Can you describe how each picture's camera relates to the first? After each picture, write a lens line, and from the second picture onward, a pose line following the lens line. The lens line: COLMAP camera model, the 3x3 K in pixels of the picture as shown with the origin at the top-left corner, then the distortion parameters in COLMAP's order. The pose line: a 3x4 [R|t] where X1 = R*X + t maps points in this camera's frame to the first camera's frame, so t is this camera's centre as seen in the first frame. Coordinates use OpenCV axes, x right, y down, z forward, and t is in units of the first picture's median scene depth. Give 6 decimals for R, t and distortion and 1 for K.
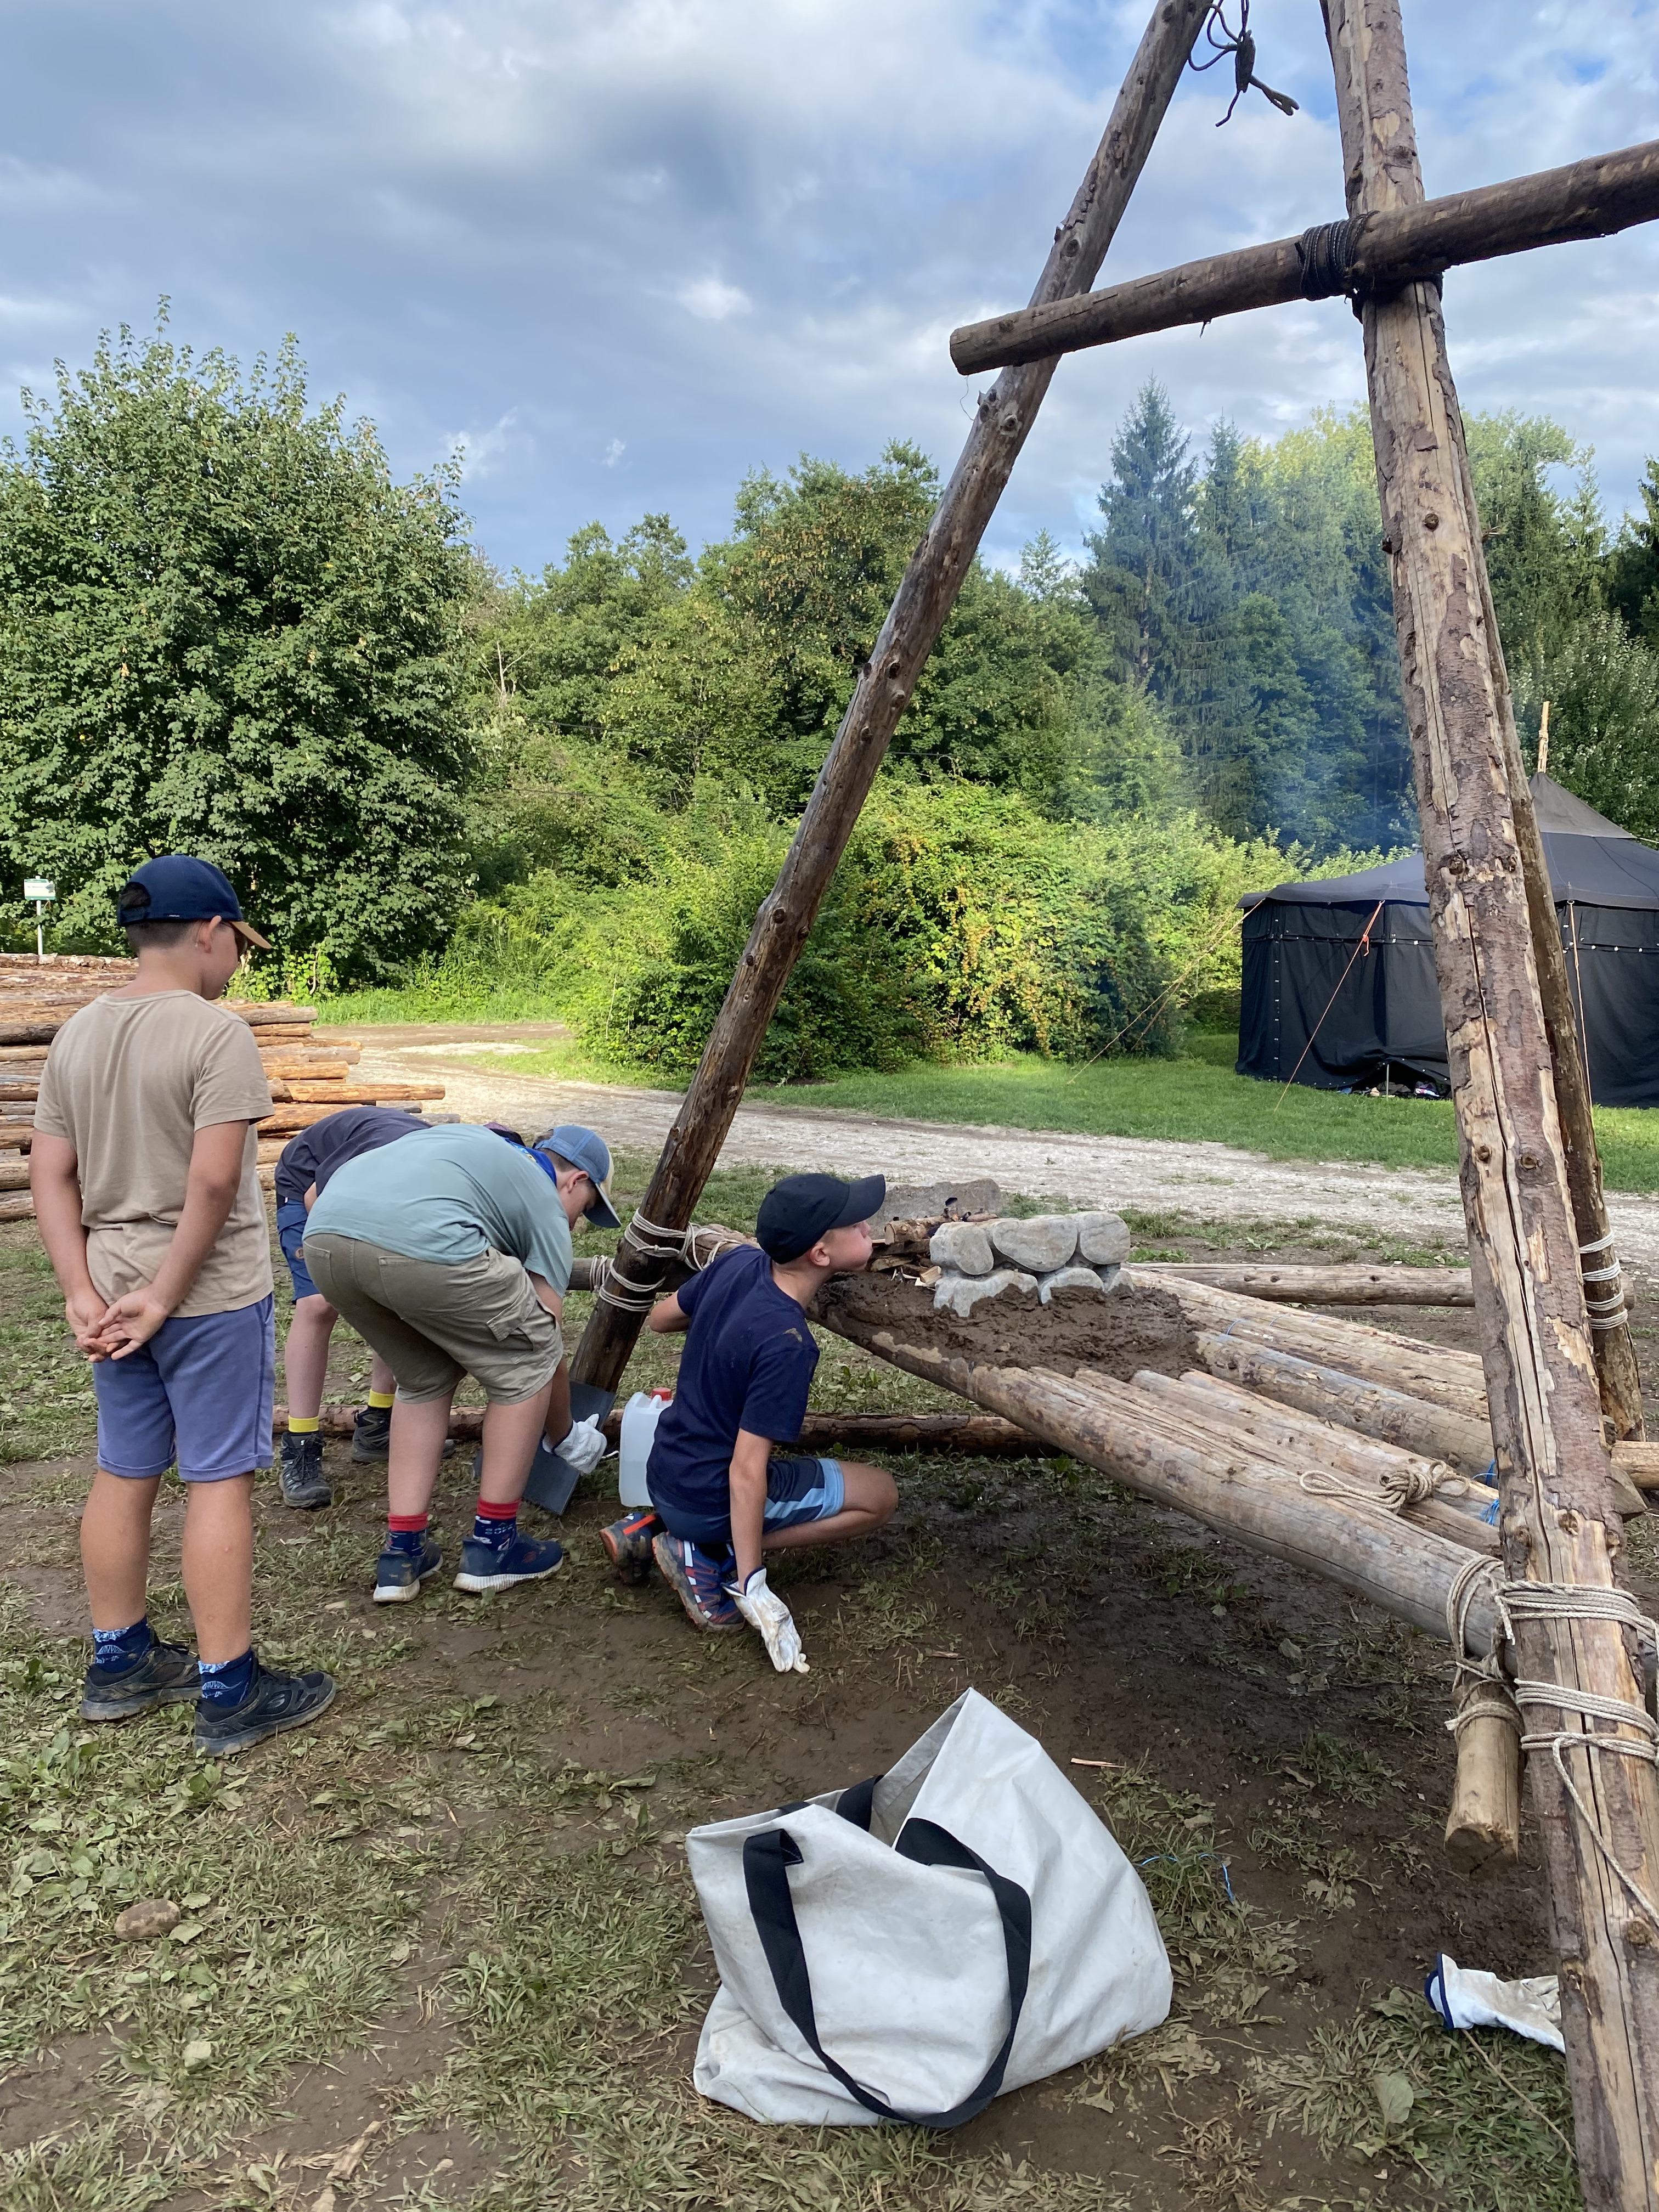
lens RADIAL K [[1690.9, 0, 814.2], [0, 1690.9, 1111.6], [0, 0, 1]] dist [0.010344, -0.015167]
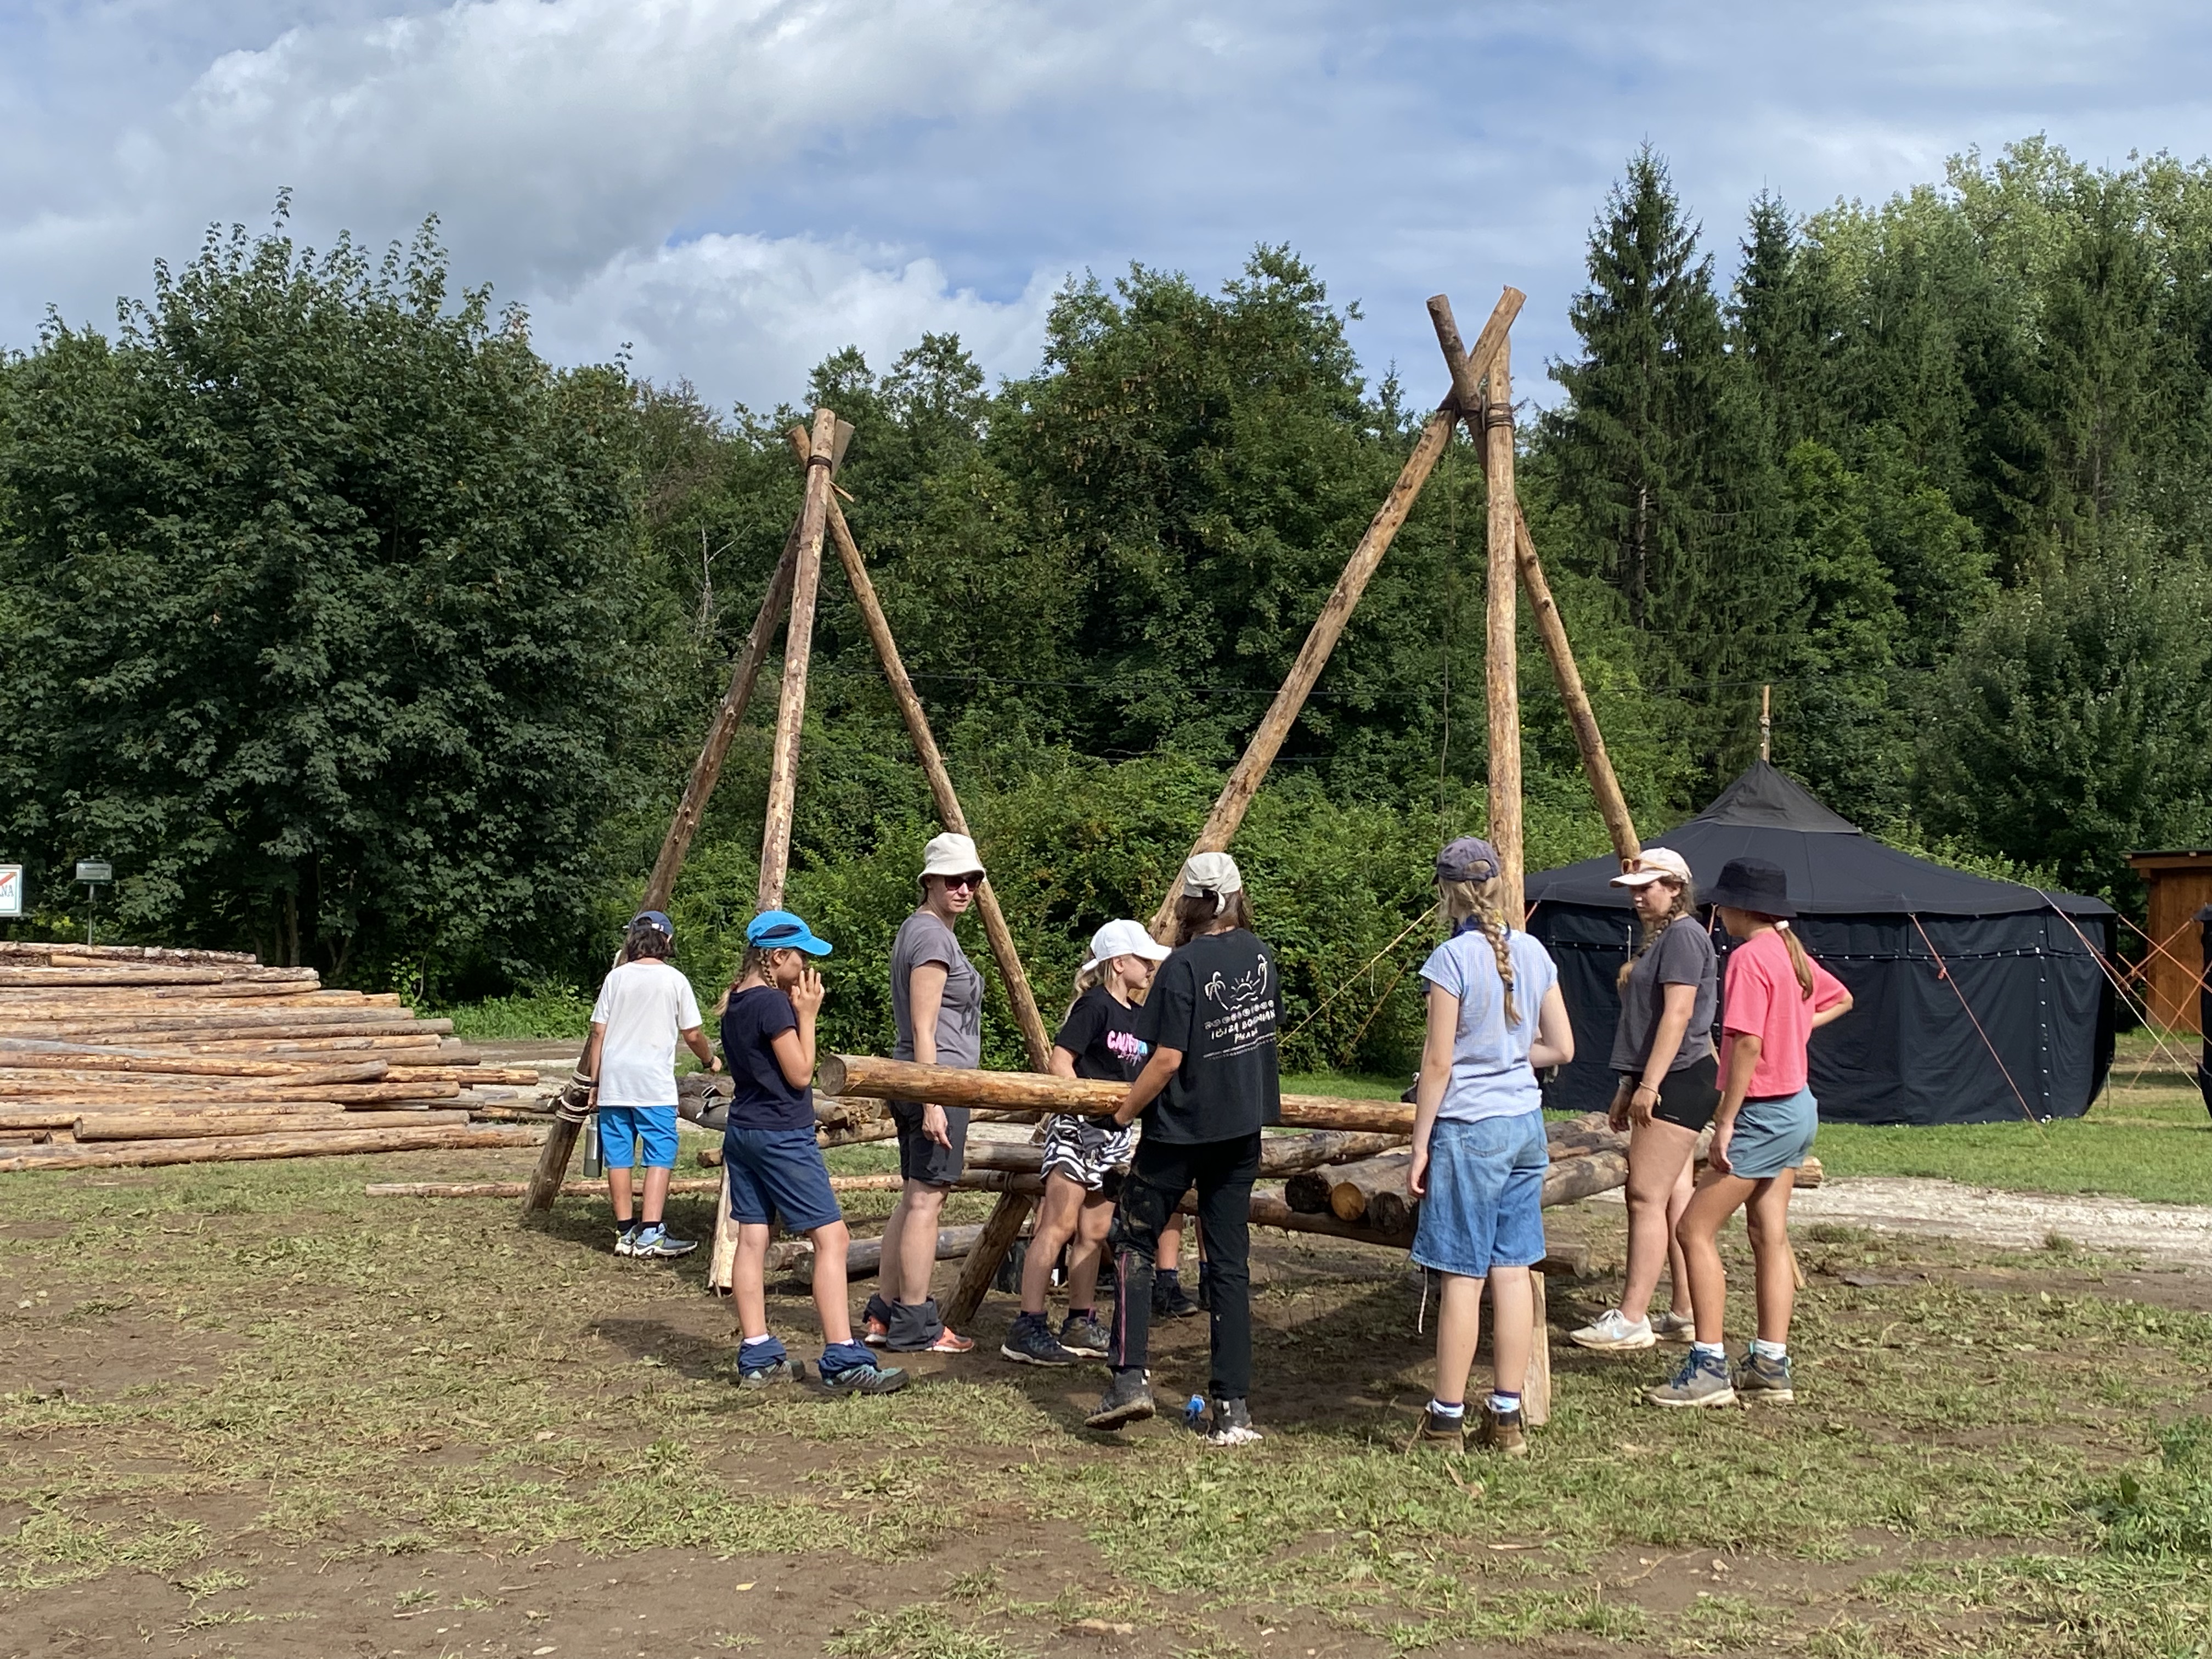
lens RADIAL K [[2795.5, 0, 1113.6], [0, 2795.5, 828.7], [0, 0, 1]] dist [0.060553, 0.000000]
pose [[0.998869, 0.005313, -0.047243, 0.037512], [-0.011931, 0.989949, -0.140923, 0.013148], [0.046020, 0.141328, 0.988893, -0.124031]]
